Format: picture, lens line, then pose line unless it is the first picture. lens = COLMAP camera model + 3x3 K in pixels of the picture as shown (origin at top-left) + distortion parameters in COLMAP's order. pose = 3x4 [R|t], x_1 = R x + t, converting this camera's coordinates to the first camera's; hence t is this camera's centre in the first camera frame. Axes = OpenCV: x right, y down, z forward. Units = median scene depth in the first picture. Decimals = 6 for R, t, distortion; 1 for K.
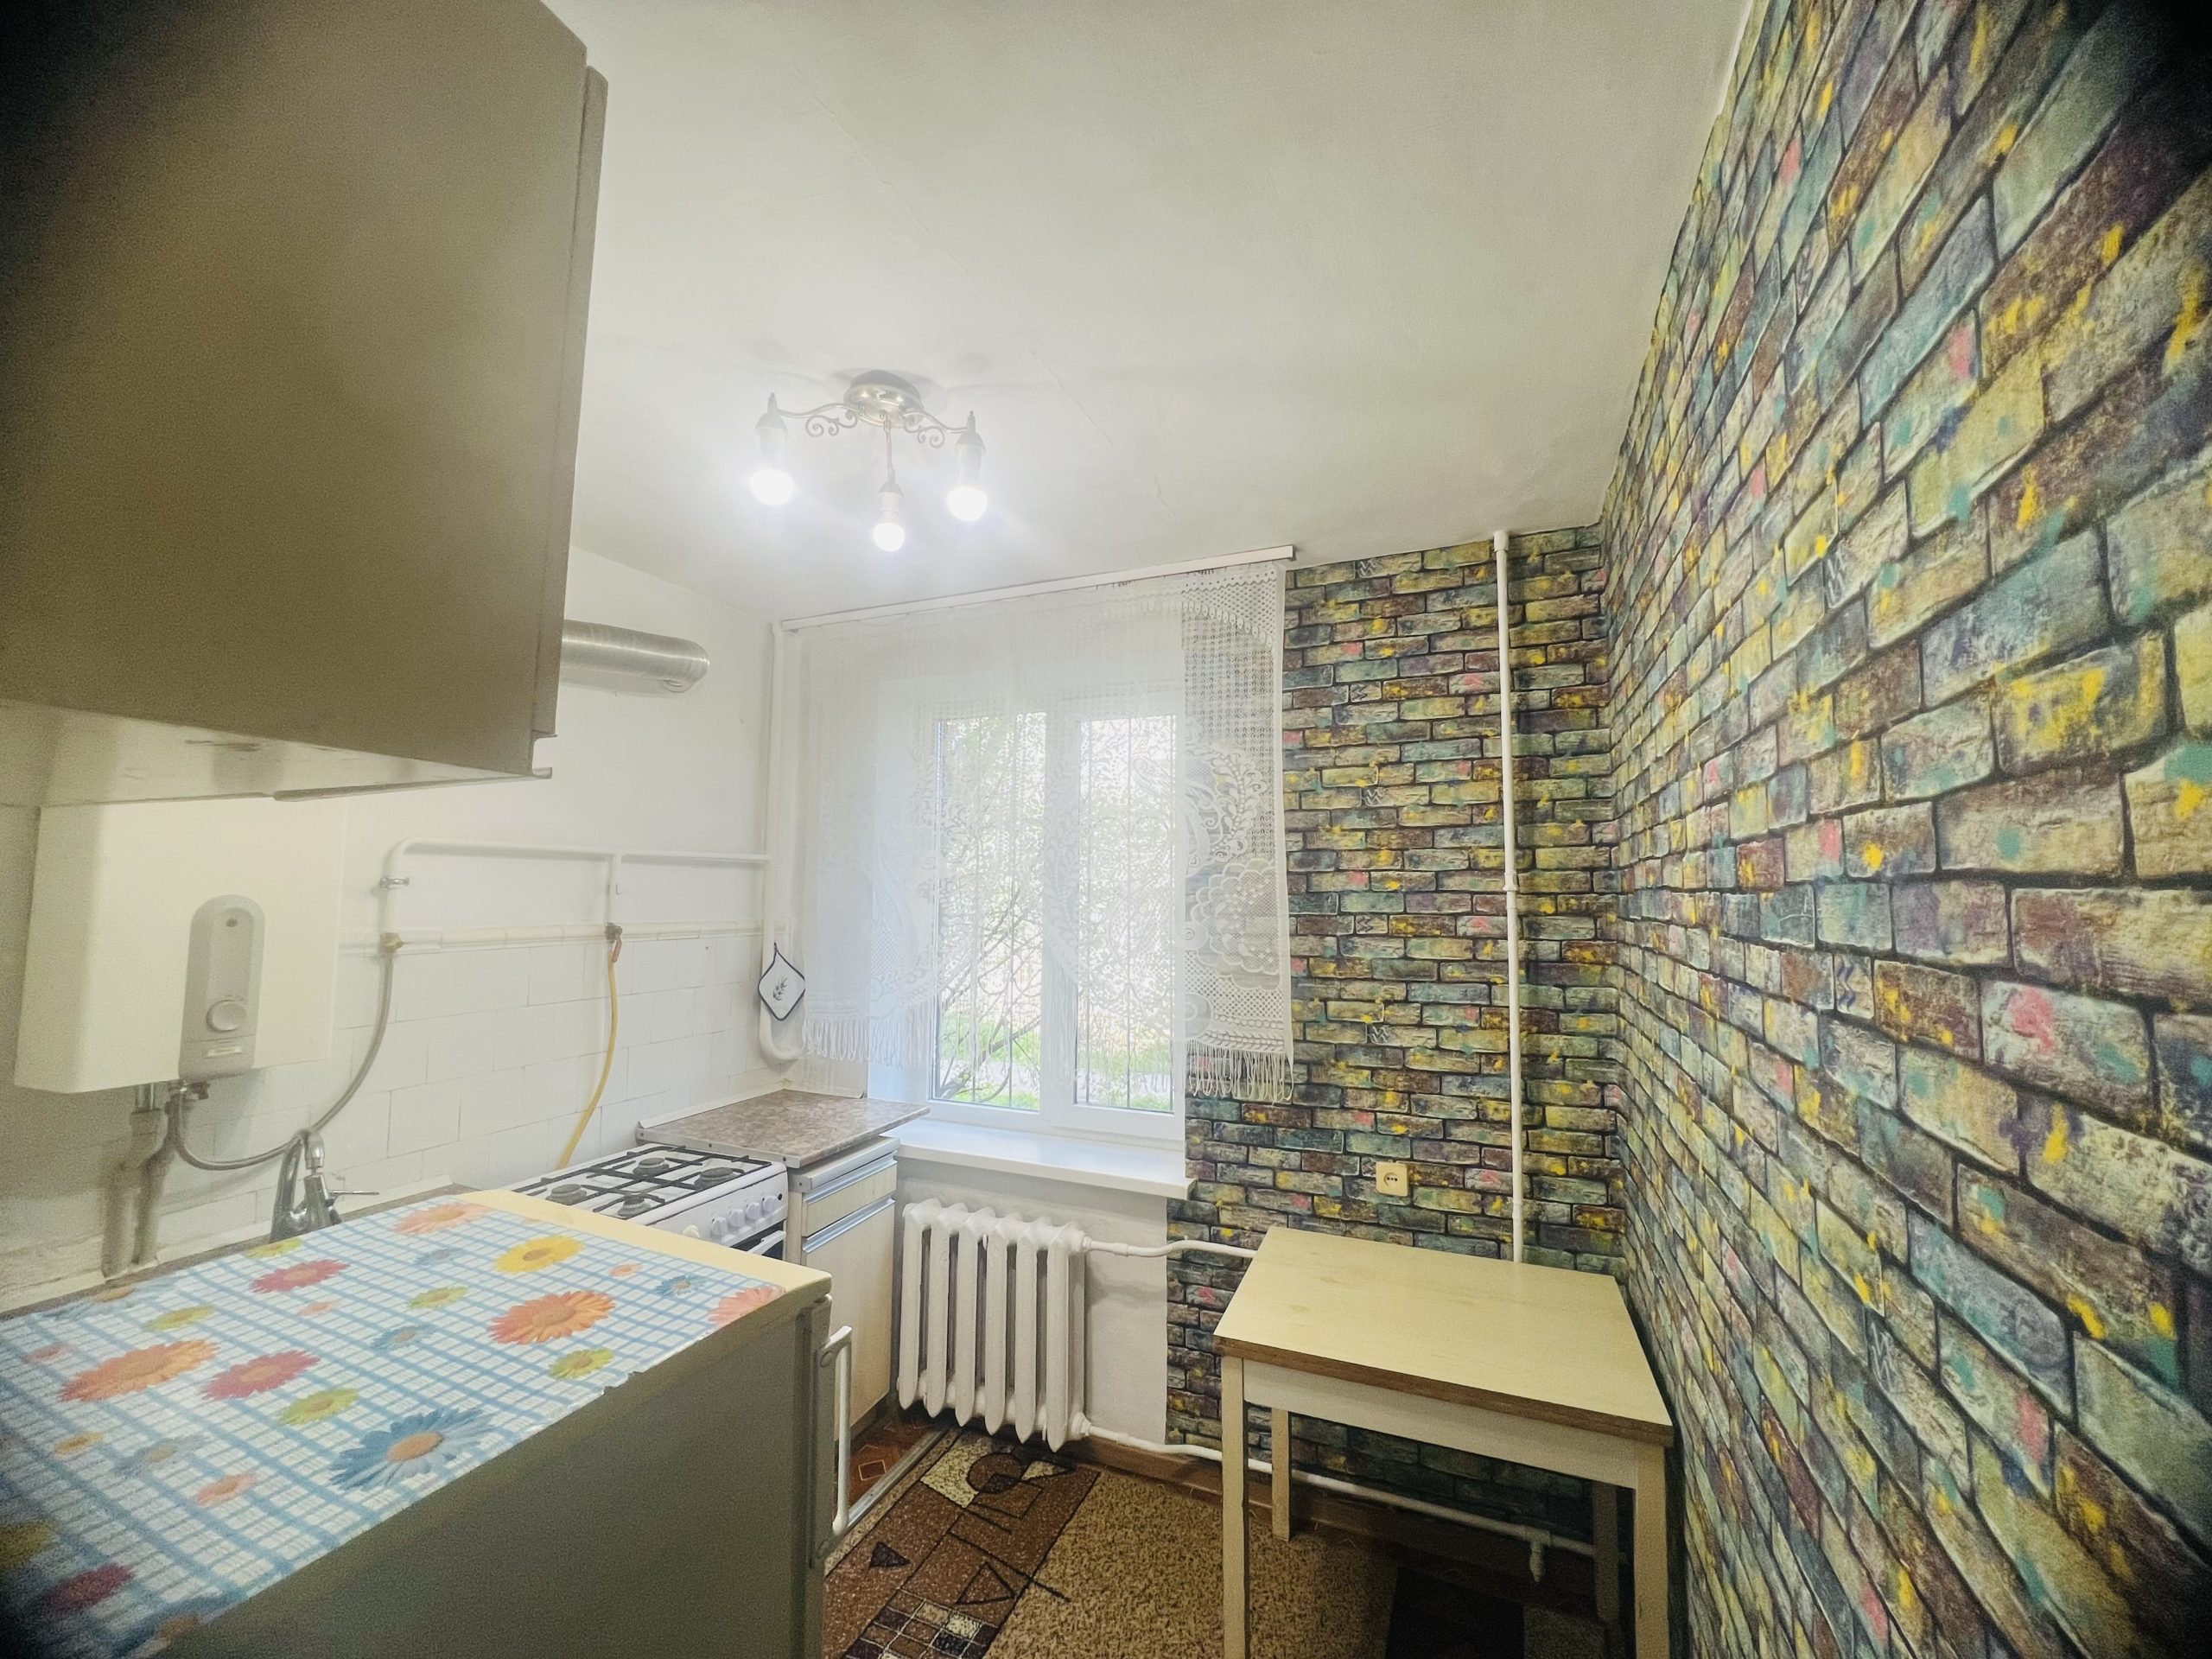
lens RADIAL K [[888.8, 0, 1105.3], [0, 888.8, 827.4], [0, 0, 1]] dist [0.000188, 0.000181]
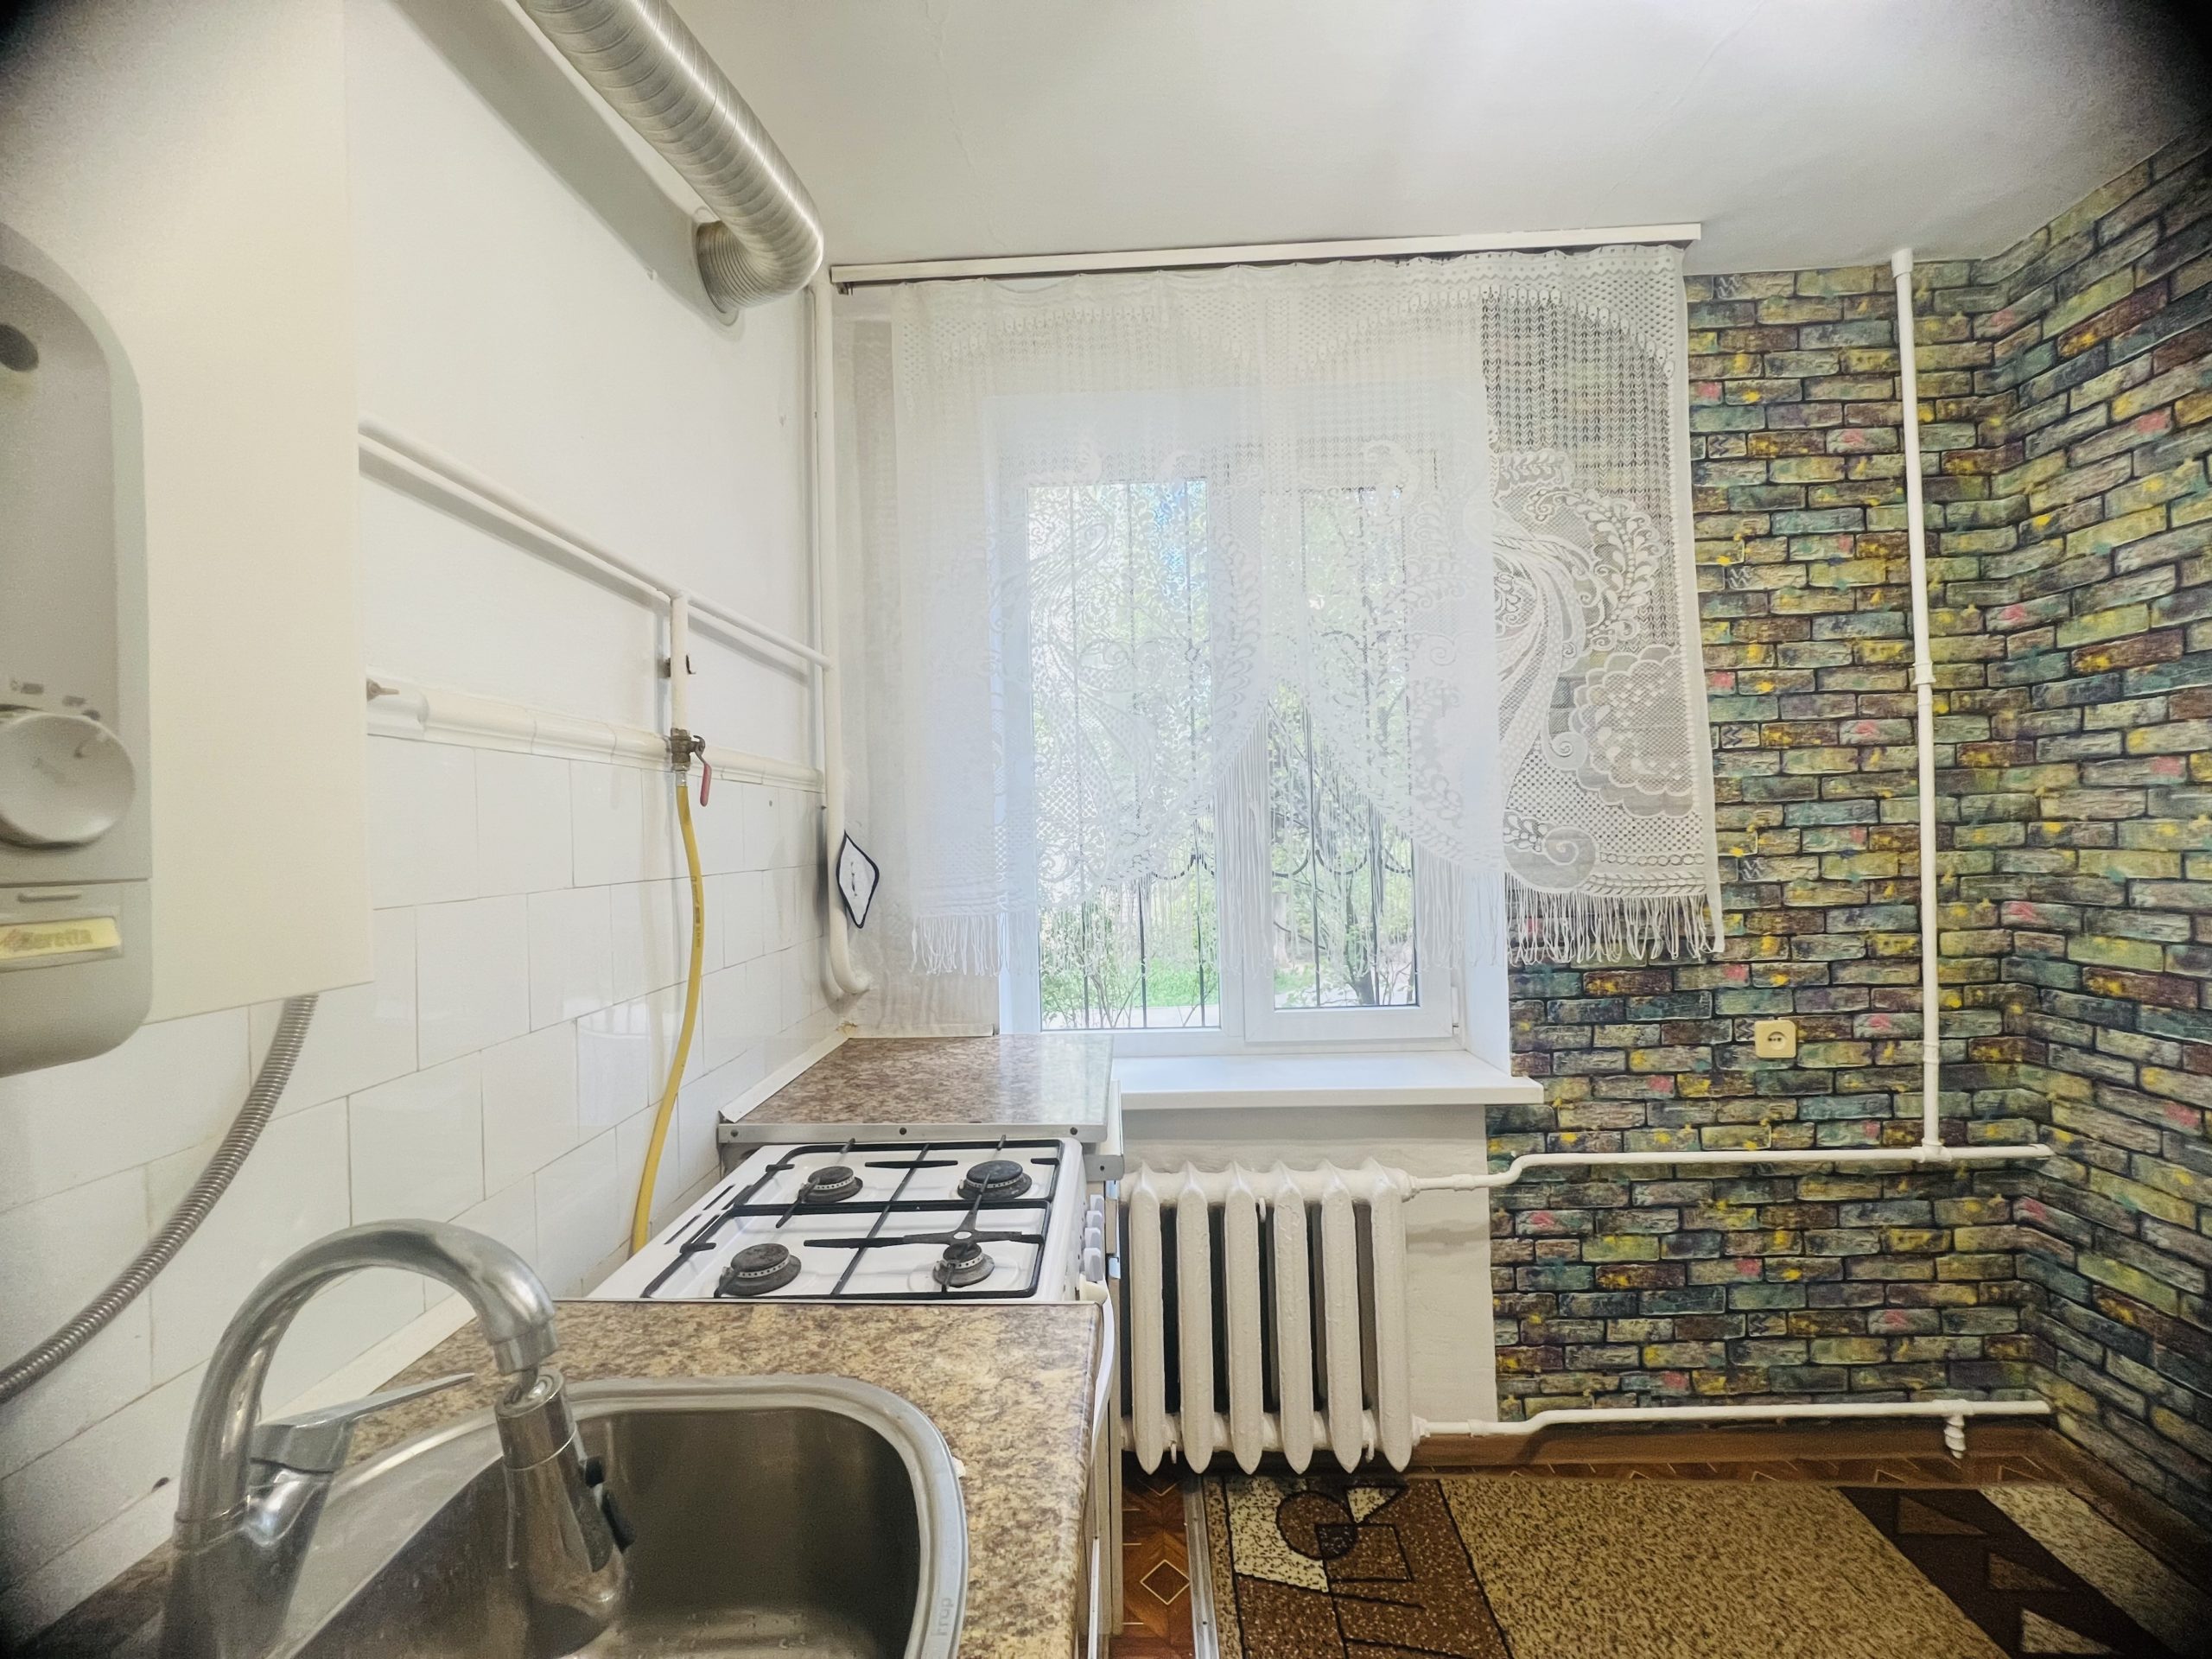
lens RADIAL K [[888.8, 0, 1106.3], [0, 888.8, 827.5], [0, 0, 1]] dist [0.000188, 0.000181]
pose [[0.929308, -0.029874, 0.368095, -0.538932], [0.007368, 0.998024, 0.062398, 0.137897], [-0.369231, -0.055275, 0.927692, 0.458445]]
